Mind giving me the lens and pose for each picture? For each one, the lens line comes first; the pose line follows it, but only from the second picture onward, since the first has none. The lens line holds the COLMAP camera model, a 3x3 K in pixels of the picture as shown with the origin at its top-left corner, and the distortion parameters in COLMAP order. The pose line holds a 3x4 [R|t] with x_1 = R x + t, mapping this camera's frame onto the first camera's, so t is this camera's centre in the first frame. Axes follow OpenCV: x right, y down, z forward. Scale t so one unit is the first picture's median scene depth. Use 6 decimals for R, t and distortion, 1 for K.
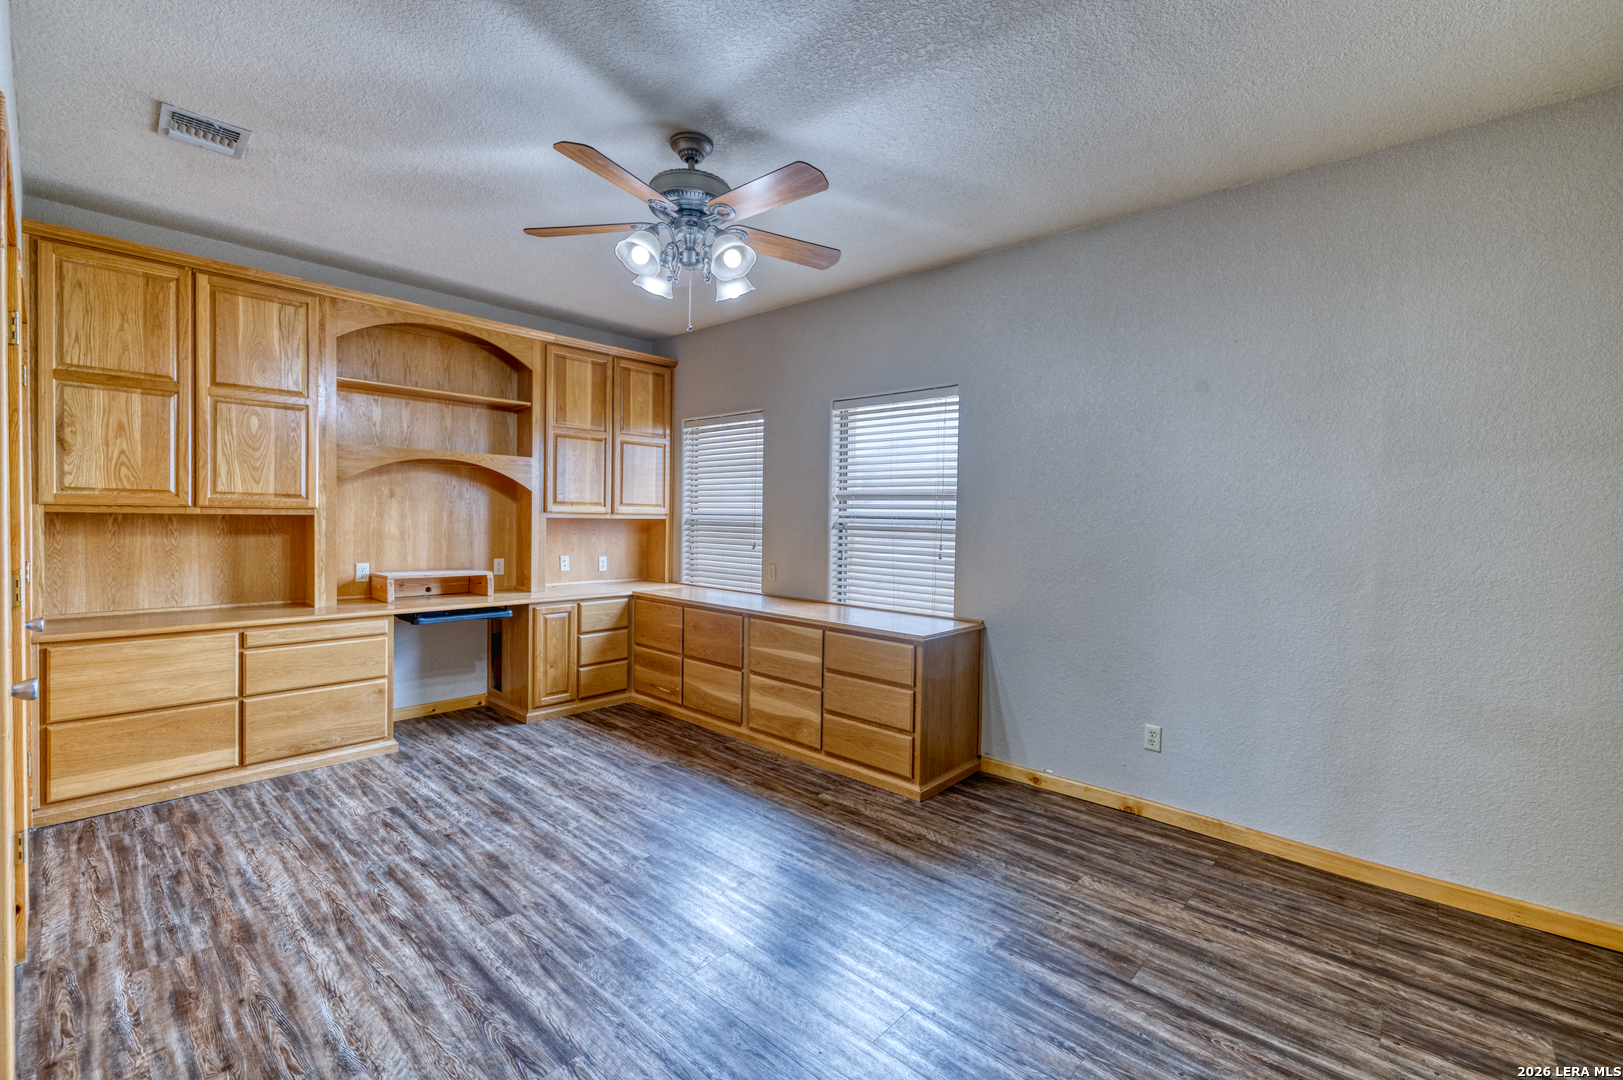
lens RADIAL K [[705.1, 0, 806.7], [0, 705.1, 531.8], [0, 0, 1]] dist [0.001264, -0.000041]
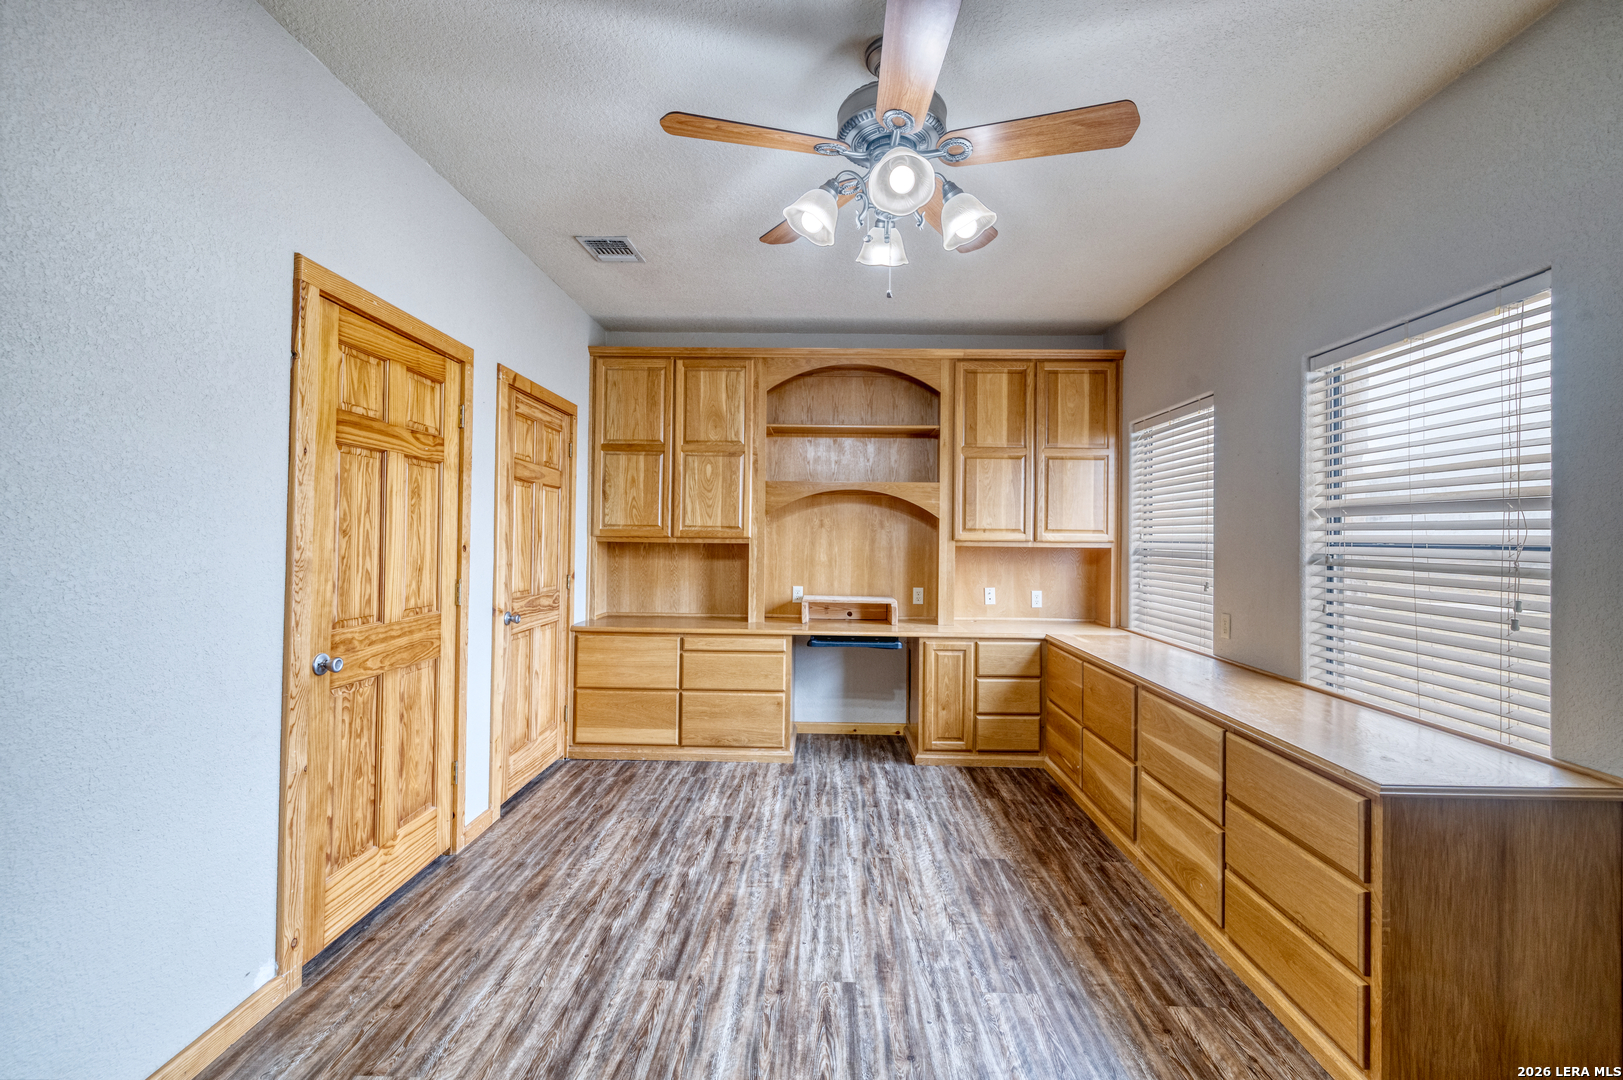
lens RADIAL K [[681.3, 0, 813.5], [0, 681.3, 529.6], [0, 0, 1]] dist [-0.000909, 0.000005]
pose [[0.658566, -0.017904, -0.752310, 0.230802], [-0.016831, 0.999116, -0.038511, -0.004708], [0.752334, 0.038024, 0.657683, 0.331697]]
